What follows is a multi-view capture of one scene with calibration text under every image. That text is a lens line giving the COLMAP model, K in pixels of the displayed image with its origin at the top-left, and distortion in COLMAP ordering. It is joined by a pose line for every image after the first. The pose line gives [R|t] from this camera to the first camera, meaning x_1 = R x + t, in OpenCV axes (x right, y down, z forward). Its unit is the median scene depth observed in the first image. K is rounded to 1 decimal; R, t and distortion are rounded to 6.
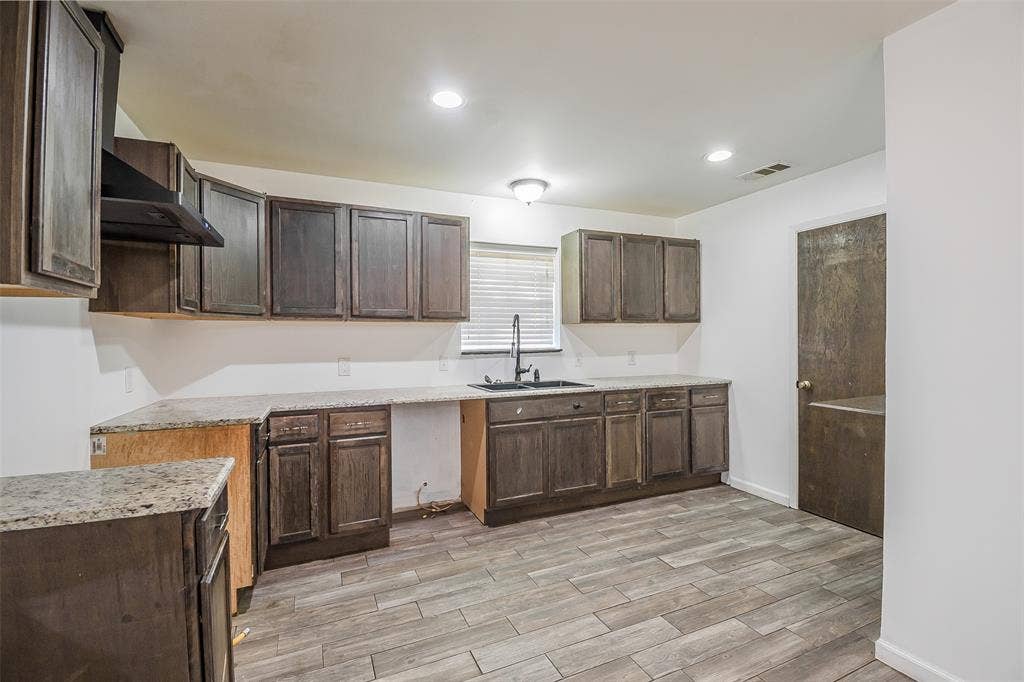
lens RADIAL K [[458.0, 0, 517.0], [0, 458.0, 339.1], [0, 0, 1]] dist [0.018179, -0.025233]
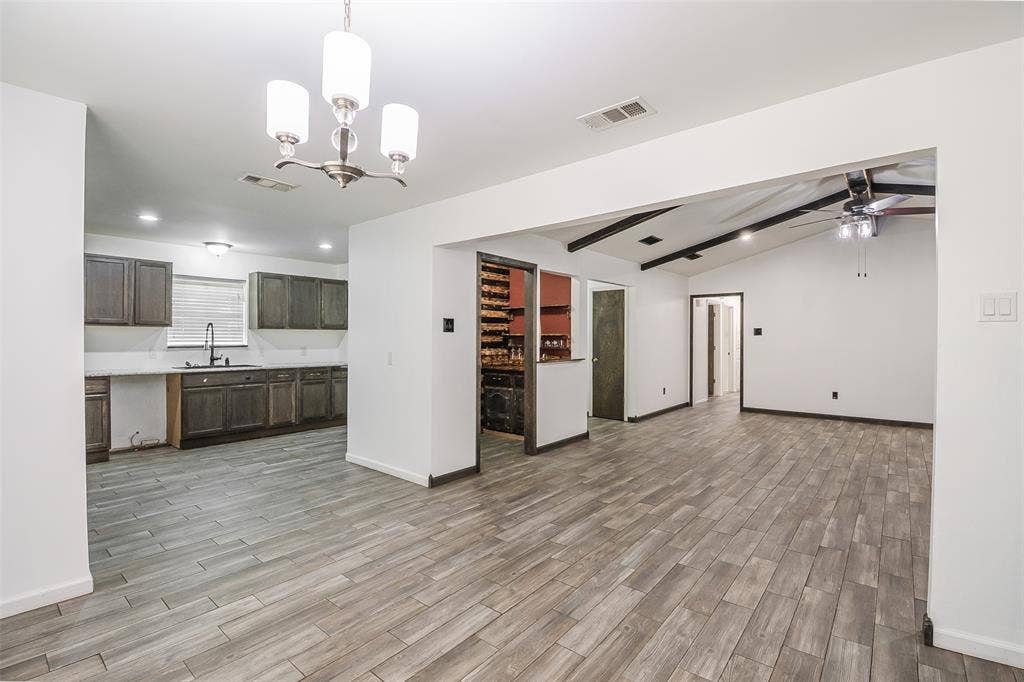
lens RADIAL K [[458.0, 0, 517.0], [0, 458.0, 339.1], [0, 0, 1]] dist [0.018179, -0.025233]
pose [[0.892921, 0.010031, 0.450103, 0.240360], [-0.008678, 0.999949, -0.005071, 0.001389], [-0.450131, 0.000622, 0.892962, -0.934781]]
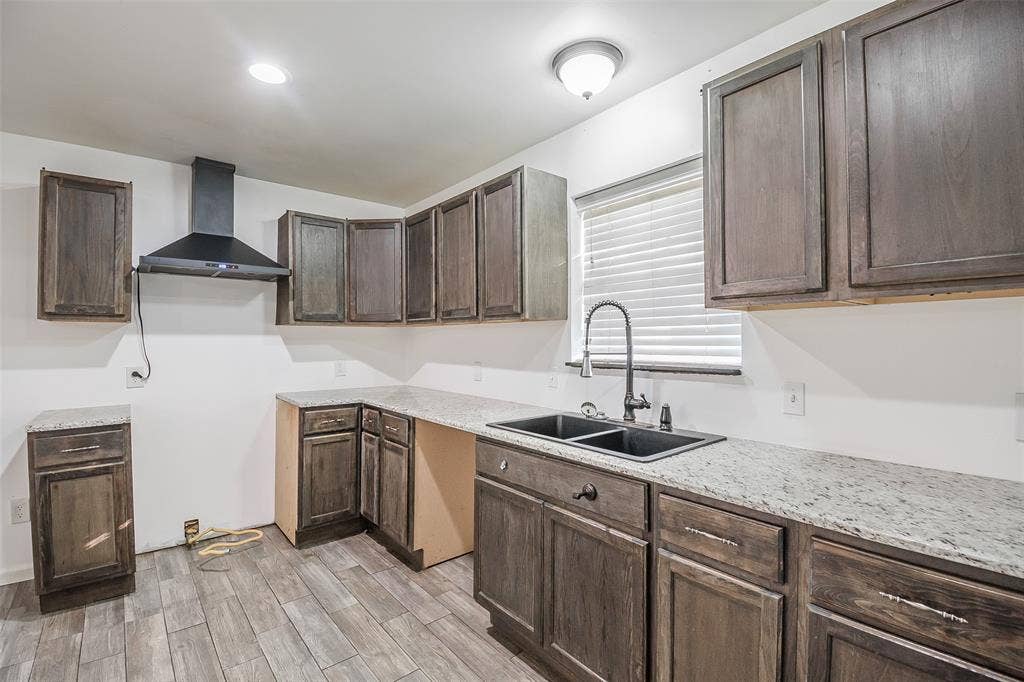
lens RADIAL K [[458.0, 0, 517.0], [0, 458.0, 339.1], [0, 0, 1]] dist [0.018179, -0.025233]
pose [[0.275053, 0.001843, -0.961427, 0.521596], [-0.002675, 0.999996, 0.001152, -0.007424], [0.961425, 0.002255, 0.275057, 0.762001]]
